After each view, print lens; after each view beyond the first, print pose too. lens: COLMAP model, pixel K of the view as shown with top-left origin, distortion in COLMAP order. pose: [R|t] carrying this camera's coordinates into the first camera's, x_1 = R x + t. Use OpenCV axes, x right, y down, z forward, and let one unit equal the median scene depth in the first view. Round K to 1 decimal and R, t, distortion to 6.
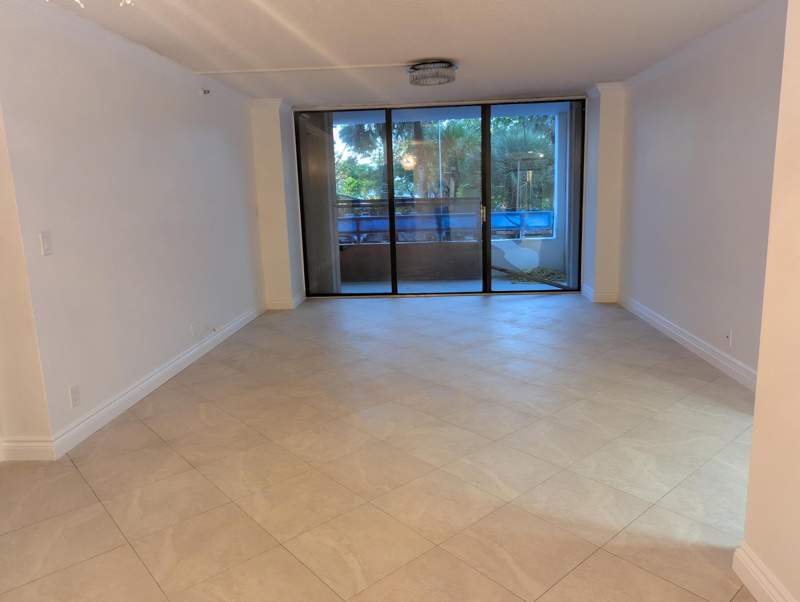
lens RADIAL K [[567.3, 0, 400.0], [0, 567.3, 296.2], [0, 0, 1]] dist [0.007844, 0.016583]
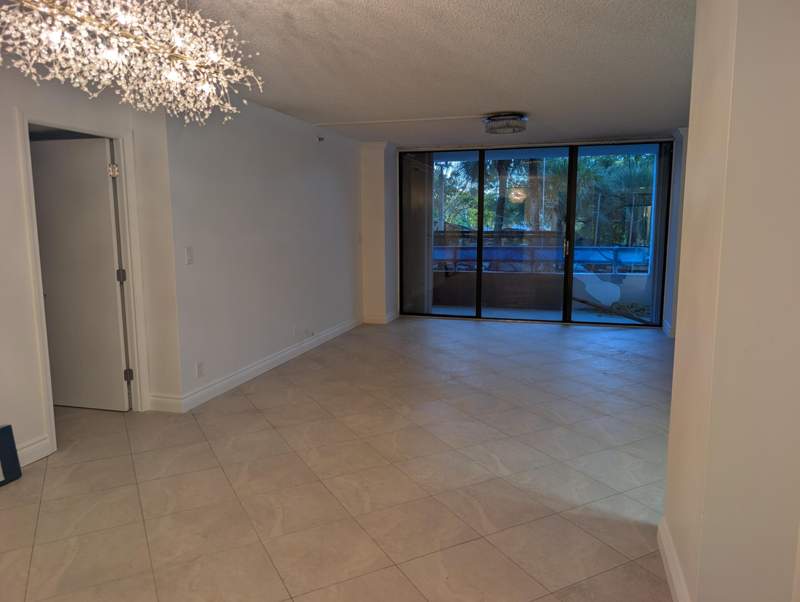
lens RADIAL K [[570.8, 0, 399.4], [0, 570.8, 303.4], [0, 0, 1]] dist [0.019851, -0.000417]
pose [[0.973749, 0.062028, -0.219009, 0.098056], [-0.070321, 0.997065, -0.030267, 0.015594], [0.216489, 0.044873, 0.975253, -0.124792]]
